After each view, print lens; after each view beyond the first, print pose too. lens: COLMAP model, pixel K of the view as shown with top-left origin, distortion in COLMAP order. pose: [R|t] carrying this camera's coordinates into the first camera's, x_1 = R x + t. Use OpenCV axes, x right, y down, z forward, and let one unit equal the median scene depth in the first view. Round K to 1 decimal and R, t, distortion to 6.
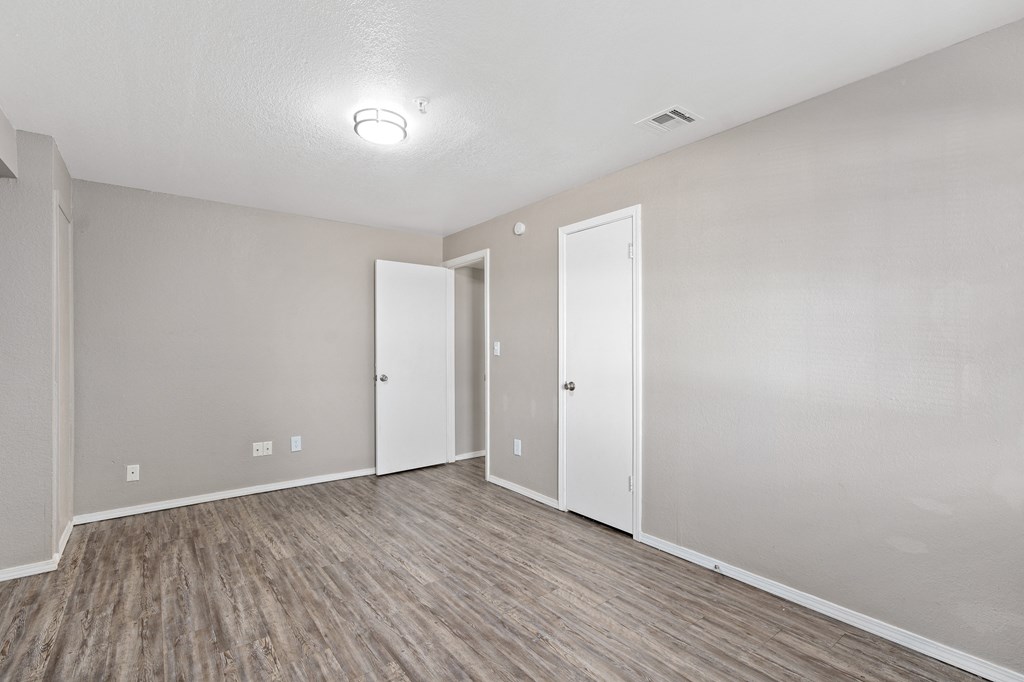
lens RADIAL K [[462.0, 0, 509.6], [0, 462.0, 344.1], [0, 0, 1]] dist [-0.002456, 0.000305]
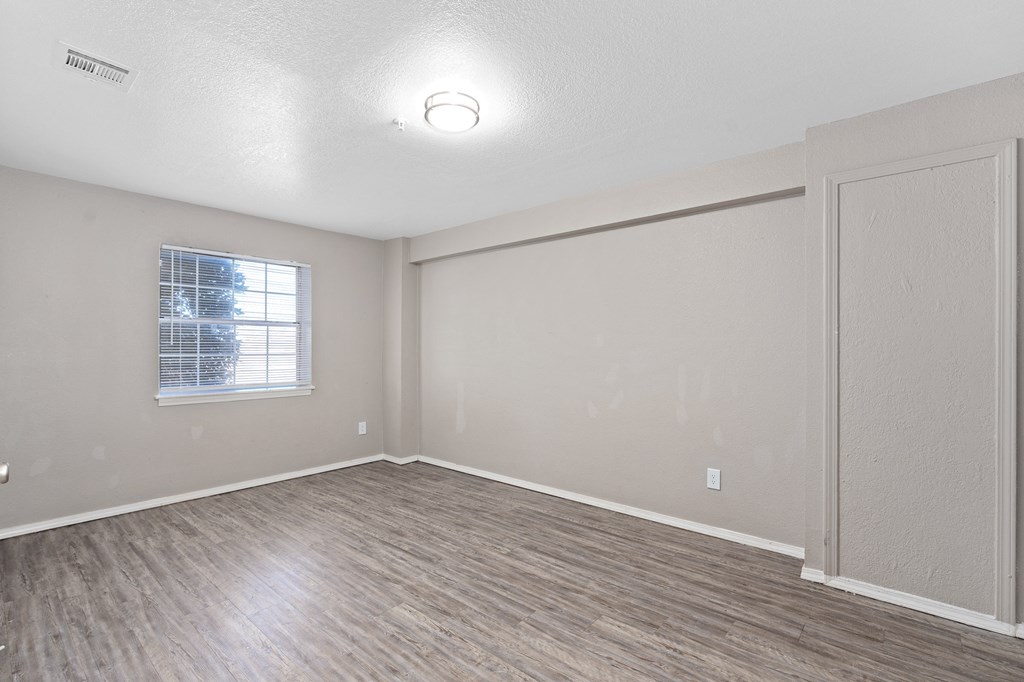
lens RADIAL K [[462.0, 0, 509.6], [0, 462.0, 344.1], [0, 0, 1]] dist [-0.002456, 0.000305]
pose [[-0.979456, -0.000659, -0.201655, -0.212363], [0.002685, 0.999863, -0.016308, 0.016349], [0.201638, -0.016515, -0.979321, 2.010746]]
